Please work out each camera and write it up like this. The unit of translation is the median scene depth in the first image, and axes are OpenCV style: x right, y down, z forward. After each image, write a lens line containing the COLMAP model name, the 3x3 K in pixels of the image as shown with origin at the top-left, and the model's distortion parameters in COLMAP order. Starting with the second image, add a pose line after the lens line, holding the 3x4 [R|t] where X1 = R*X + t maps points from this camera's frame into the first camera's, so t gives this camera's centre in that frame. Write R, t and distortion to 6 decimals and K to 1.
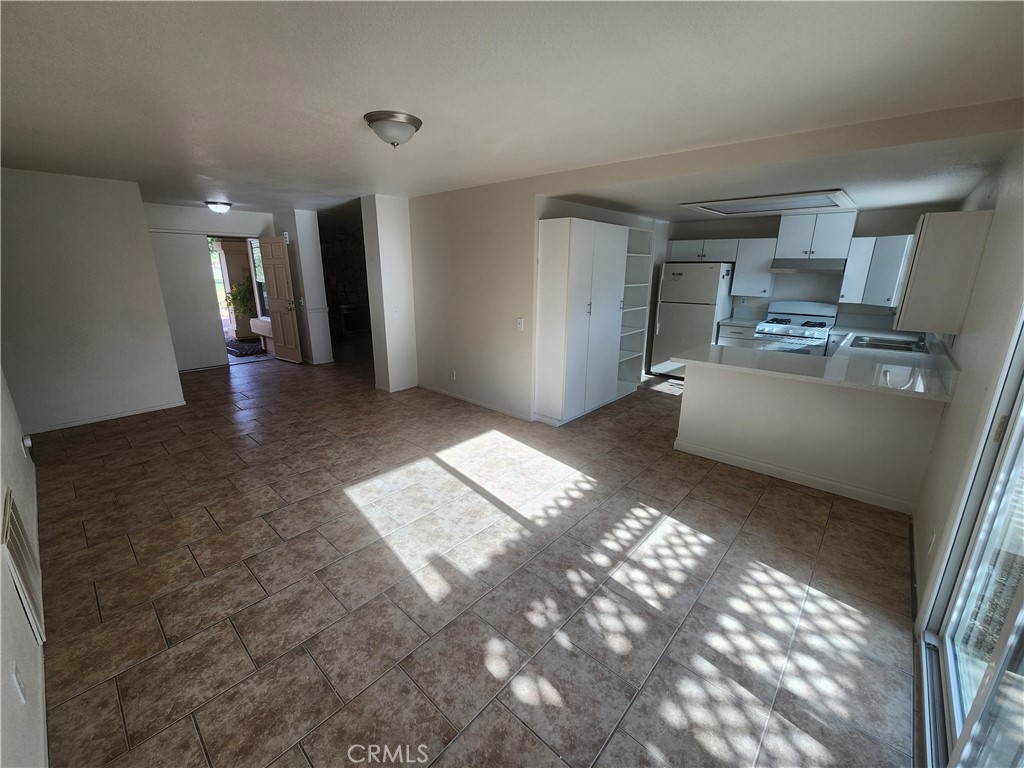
lens RADIAL K [[419.7, 0, 512.0], [0, 419.7, 384.0], [0, 0, 1]] dist [-0.000235, -0.000171]
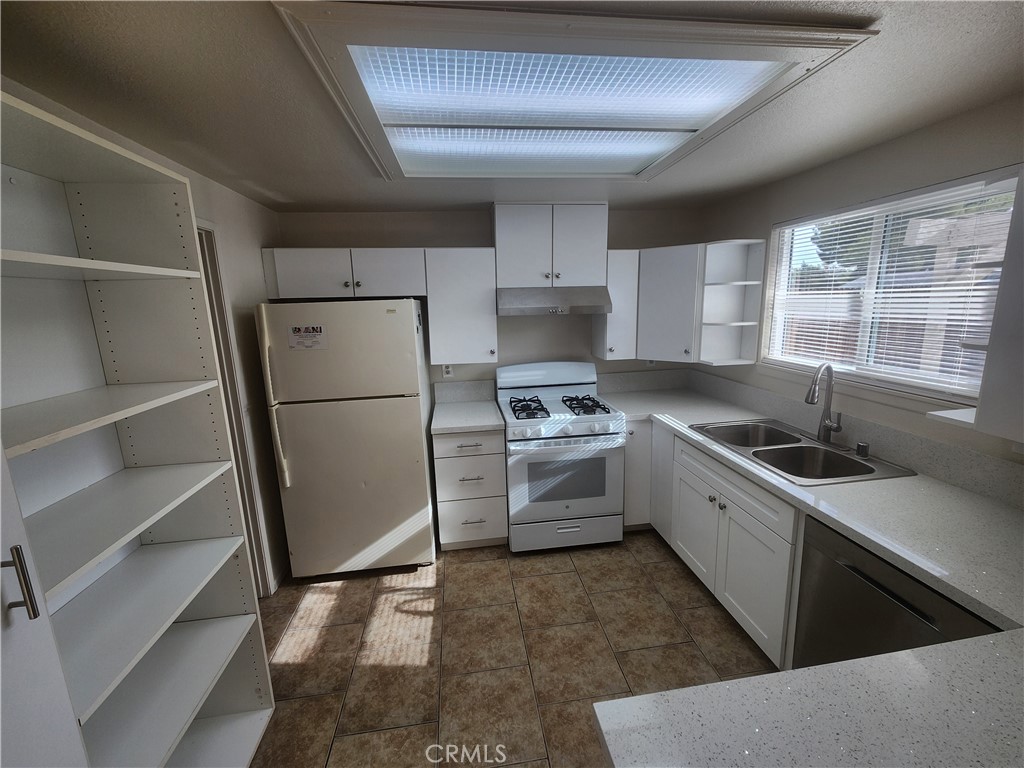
lens RADIAL K [[419.7, 0, 512.0], [0, 419.7, 384.0], [0, 0, 1]] dist [-0.000235, -0.000171]
pose [[0.649379, -0.171821, 0.740800, 0.246440], [0.237457, 0.971247, 0.017118, -0.195421], [-0.722441, 0.164792, 0.671508, 0.681623]]
